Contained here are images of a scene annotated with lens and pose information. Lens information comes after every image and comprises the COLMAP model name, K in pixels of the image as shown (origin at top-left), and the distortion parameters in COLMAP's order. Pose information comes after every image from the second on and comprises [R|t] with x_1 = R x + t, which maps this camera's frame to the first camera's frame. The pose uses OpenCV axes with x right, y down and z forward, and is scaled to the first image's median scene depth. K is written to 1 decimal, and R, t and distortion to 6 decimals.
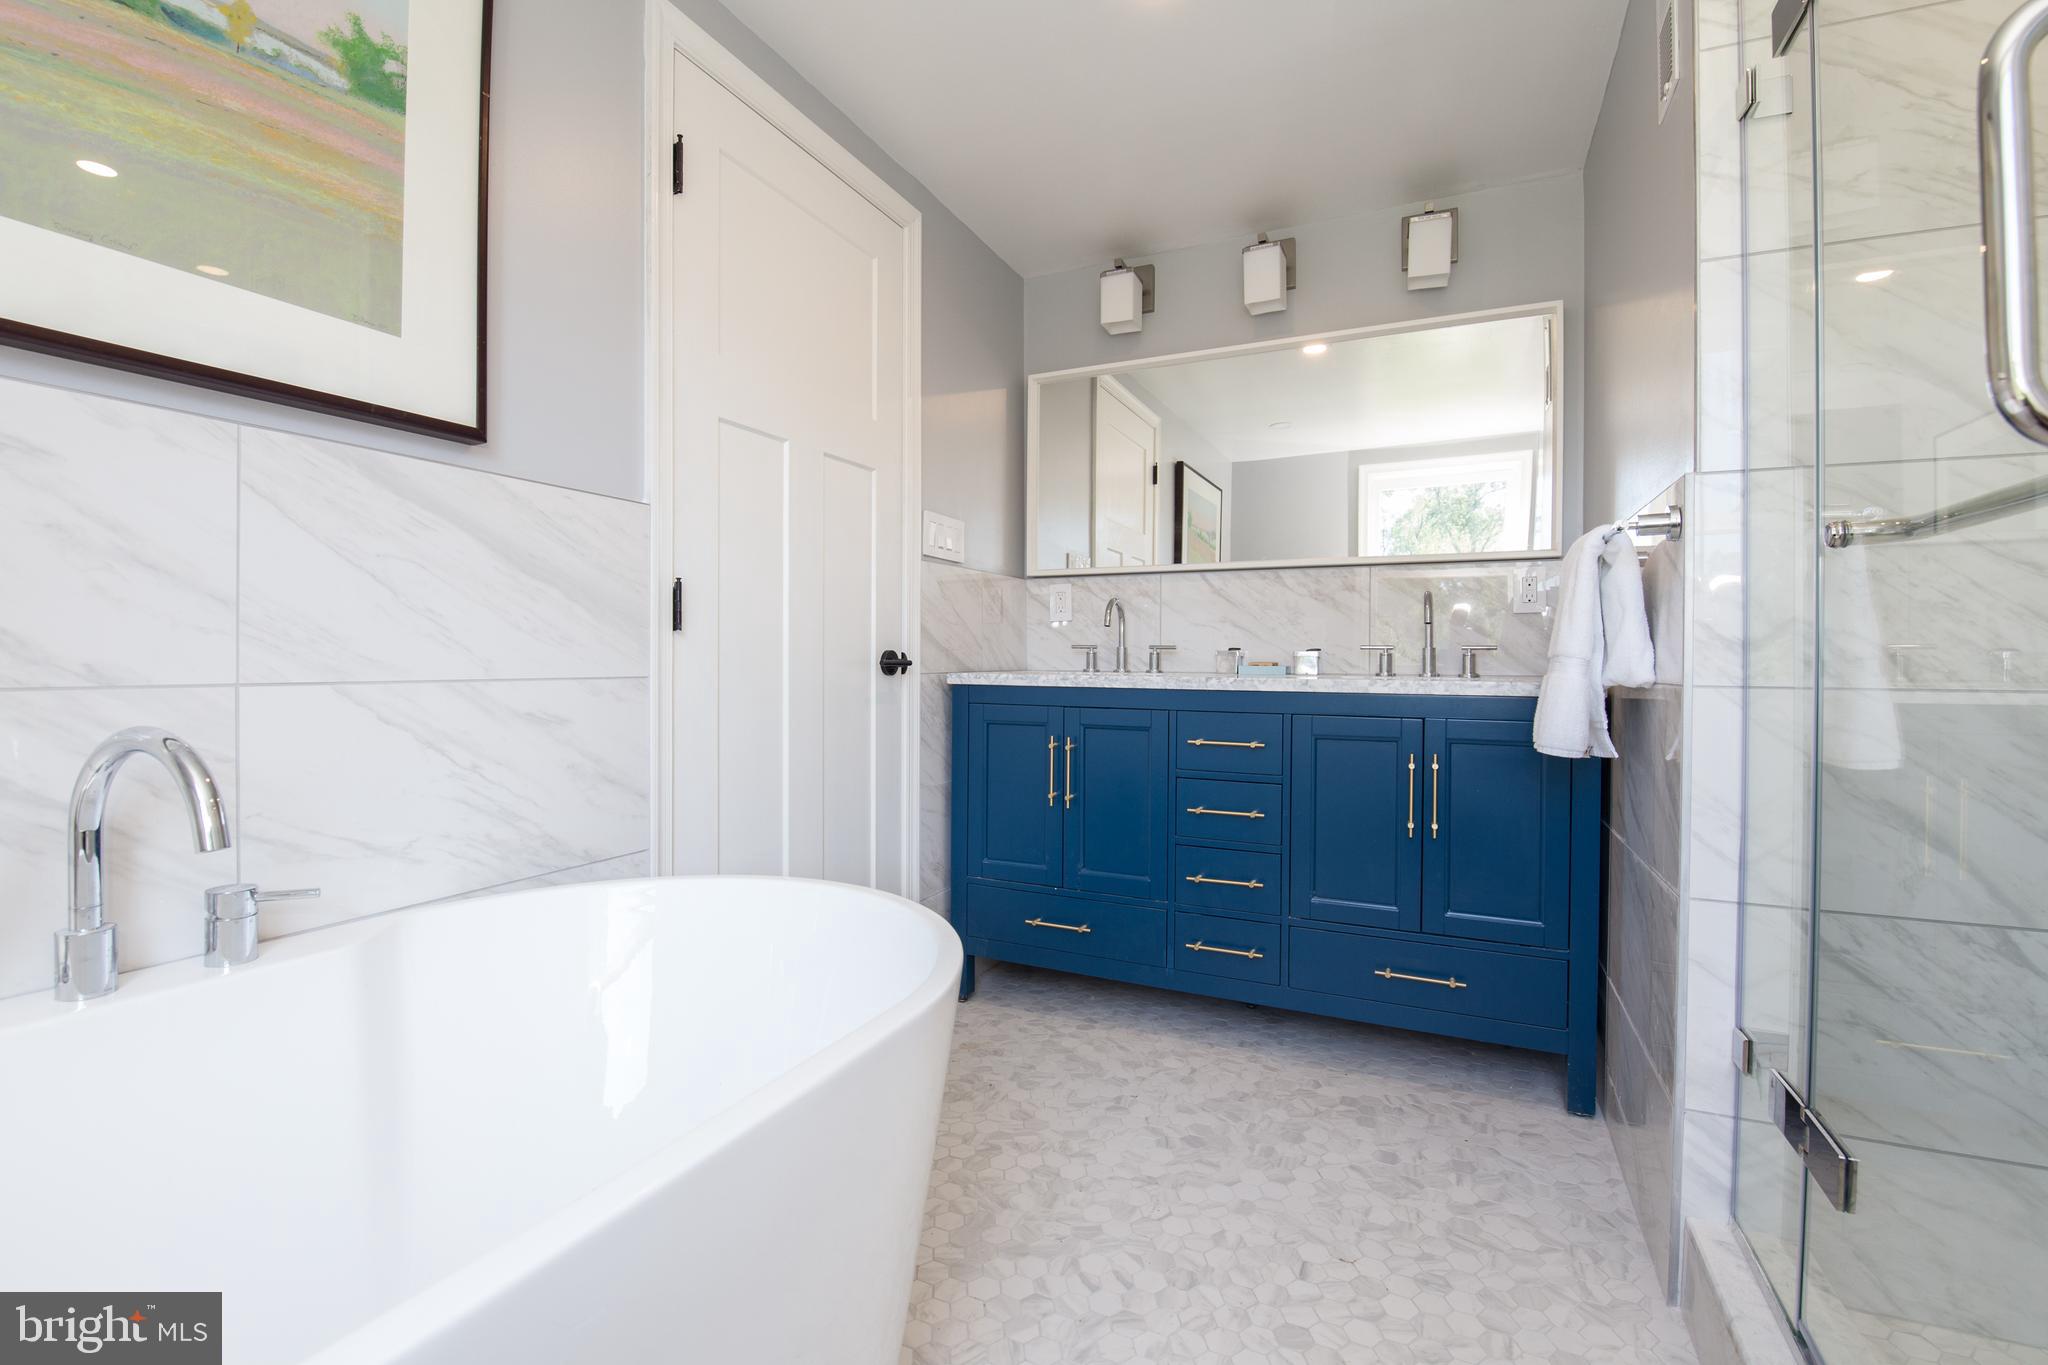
lens RADIAL K [[901.4, 0, 1010.9], [0, 901.4, 665.8], [0, 0, 1]] dist [-0.007910, -0.004585]
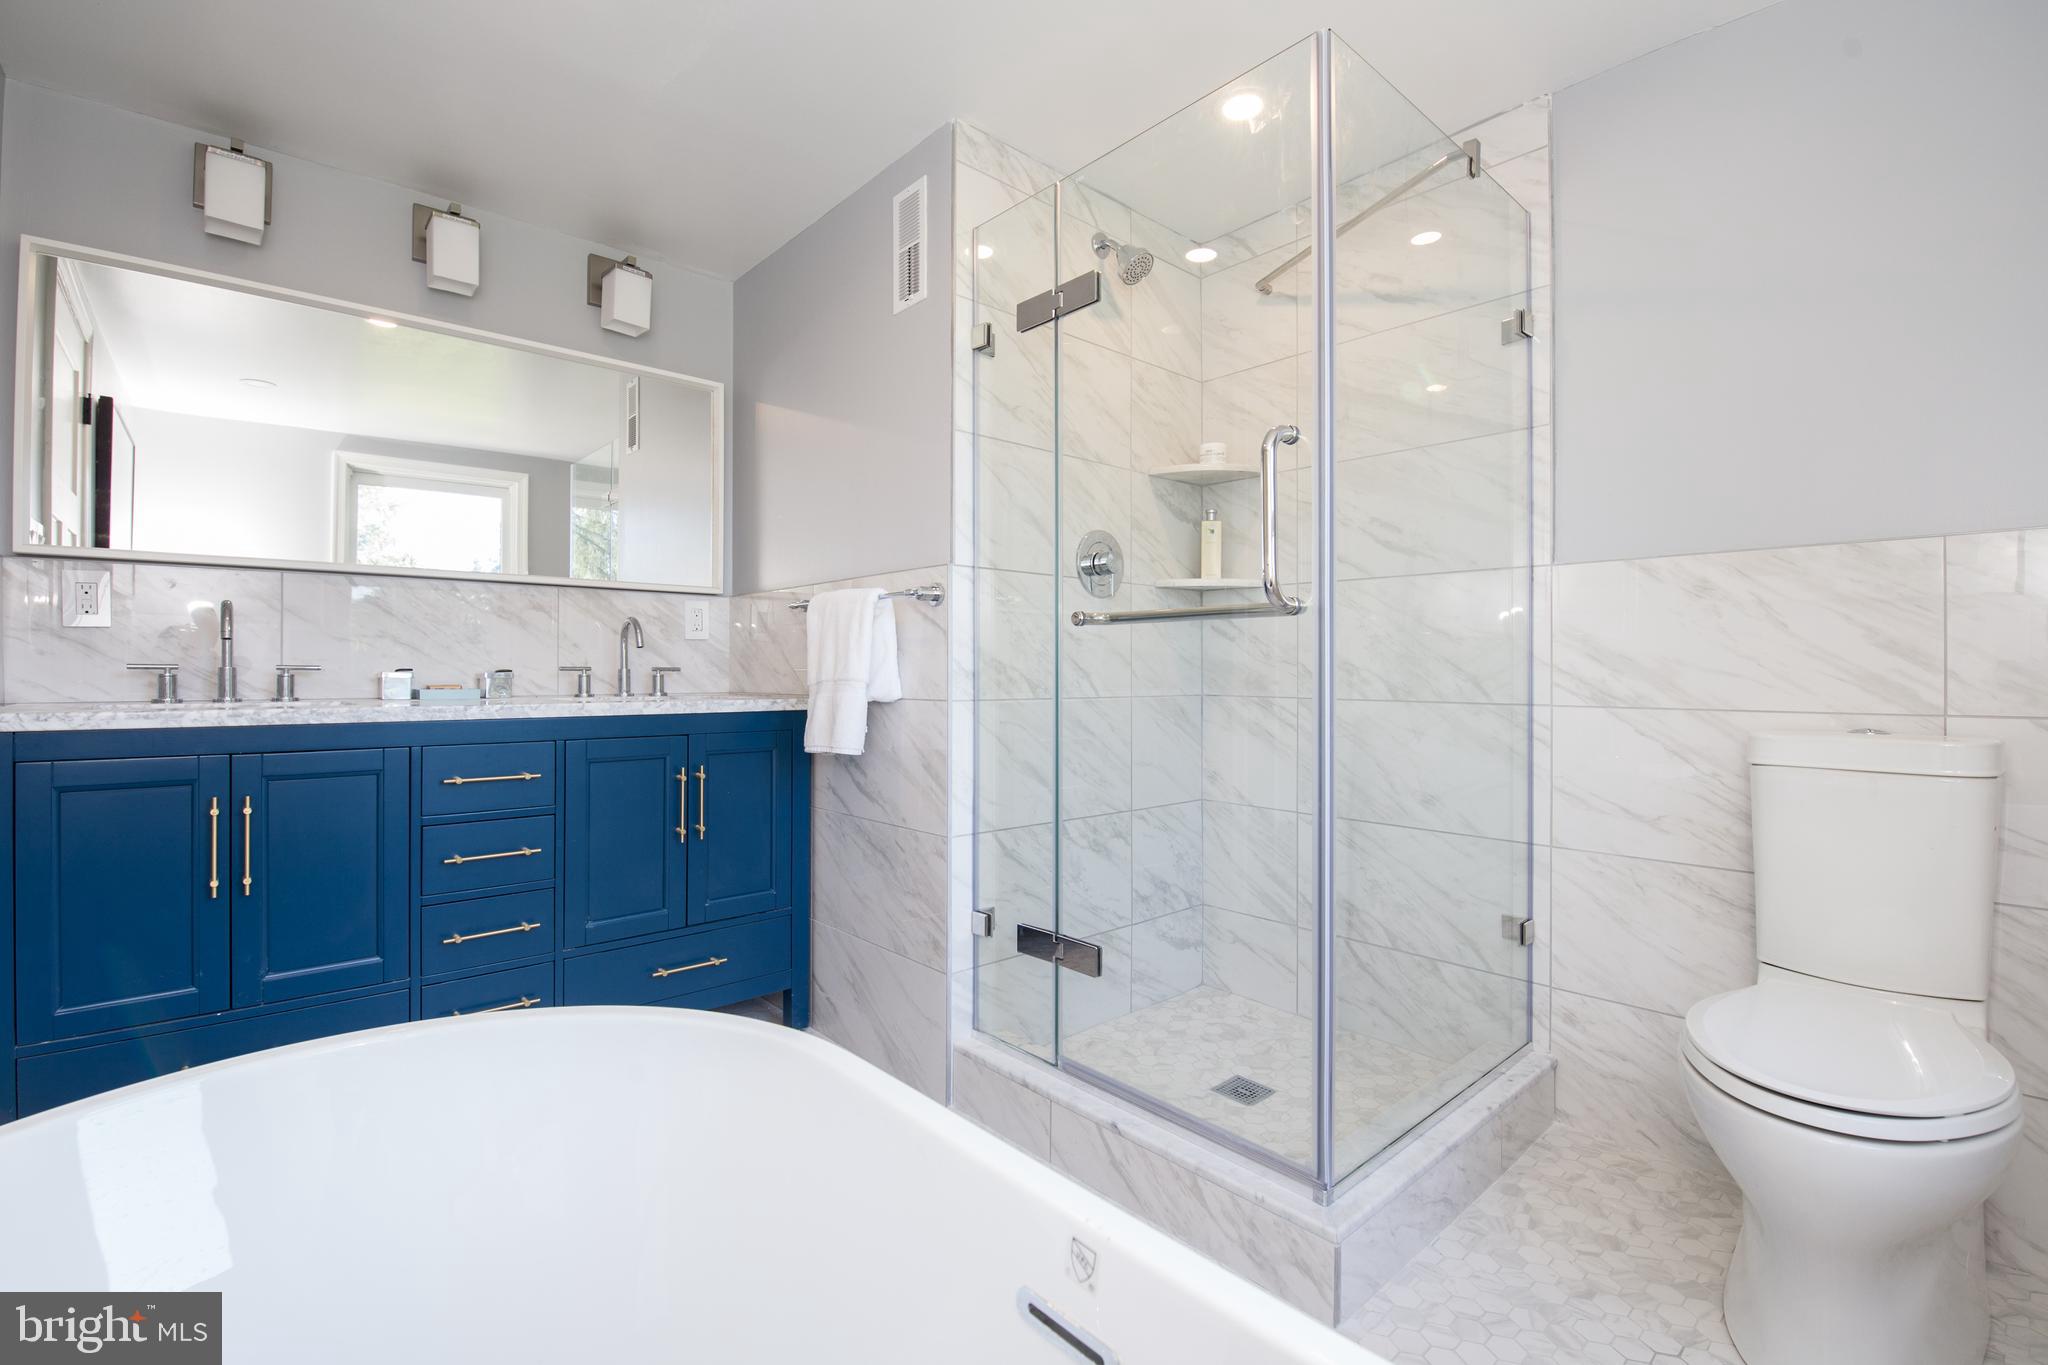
lens RADIAL K [[901.4, 0, 1011.1], [0, 901.4, 684.1], [0, 0, 1]] dist [-0.007910, -0.004585]
pose [[0.377411, -0.007082, 0.926019, -0.333358], [0.010509, 0.999939, 0.003364, -0.003573], [-0.925986, 0.008462, 0.377463, 0.158422]]
